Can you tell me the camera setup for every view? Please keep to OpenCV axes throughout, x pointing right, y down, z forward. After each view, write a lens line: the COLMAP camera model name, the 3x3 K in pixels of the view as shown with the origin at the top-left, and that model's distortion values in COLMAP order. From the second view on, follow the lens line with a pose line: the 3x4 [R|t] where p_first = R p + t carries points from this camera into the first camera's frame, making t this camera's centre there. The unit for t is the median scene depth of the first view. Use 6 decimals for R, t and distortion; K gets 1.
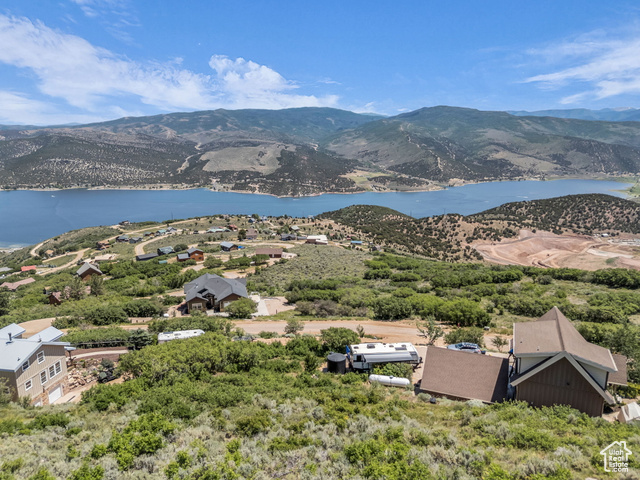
lens RADIAL K [[470.3, 0, 320.8], [0, 470.3, 239.5], [0, 0, 1]] dist [0.088723, -0.092772]
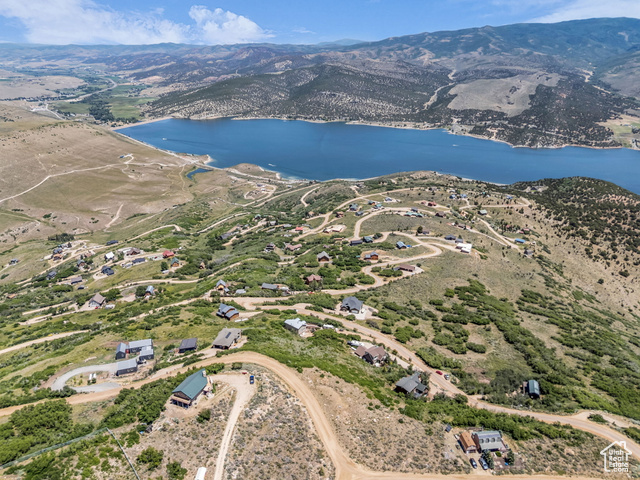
lens RADIAL K [[480.7, 0, 320.0], [0, 480.7, 240.0], [0, 0, 1]] dist [0.095578, -0.098327]
pose [[0.869487, 0.189334, -0.456230, 0.057215], [-0.108300, 0.974221, 0.197899, -0.054187], [0.481938, -0.122661, 0.867577, -0.105816]]
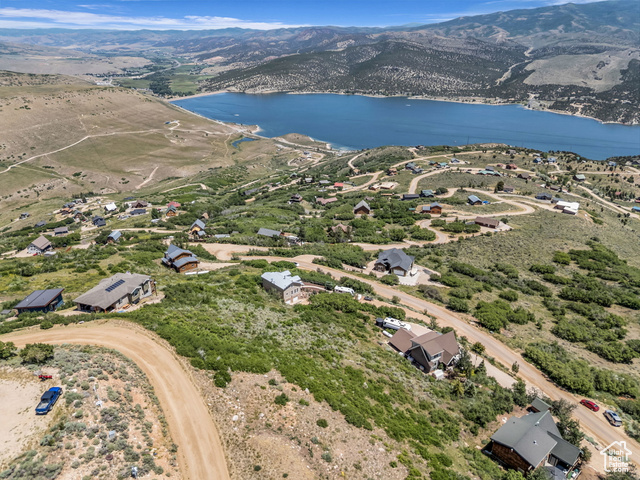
lens RADIAL K [[475.5, 0, 320.0], [0, 475.5, 240.0], [0, 0, 1]] dist [0.072085, -0.061304]
pose [[0.800458, 0.239180, -0.549600, 0.031211], [-0.129044, 0.964199, 0.231664, -0.020755], [0.585333, -0.114514, 0.802665, -0.034608]]
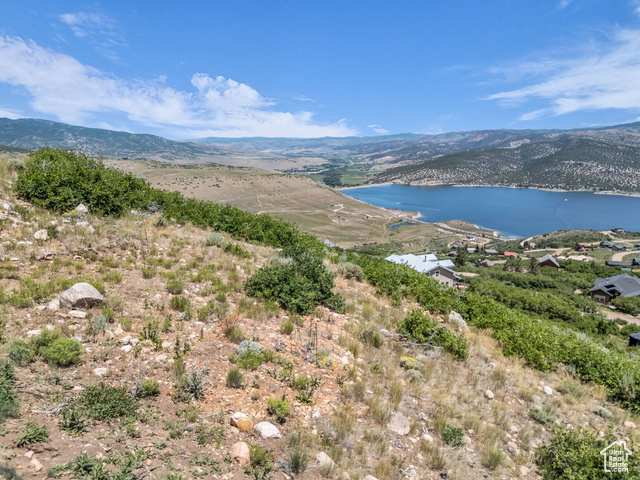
lens RADIAL K [[472.2, 0, 310.9], [0, 472.2, 243.1], [0, 0, 1]] dist [0.018341, -0.003977]
pose [[0.540769, 0.172890, -0.823212, 0.014244], [-0.170063, 0.980911, 0.094295, 0.001738], [0.823801, 0.089006, 0.559849, -0.007903]]
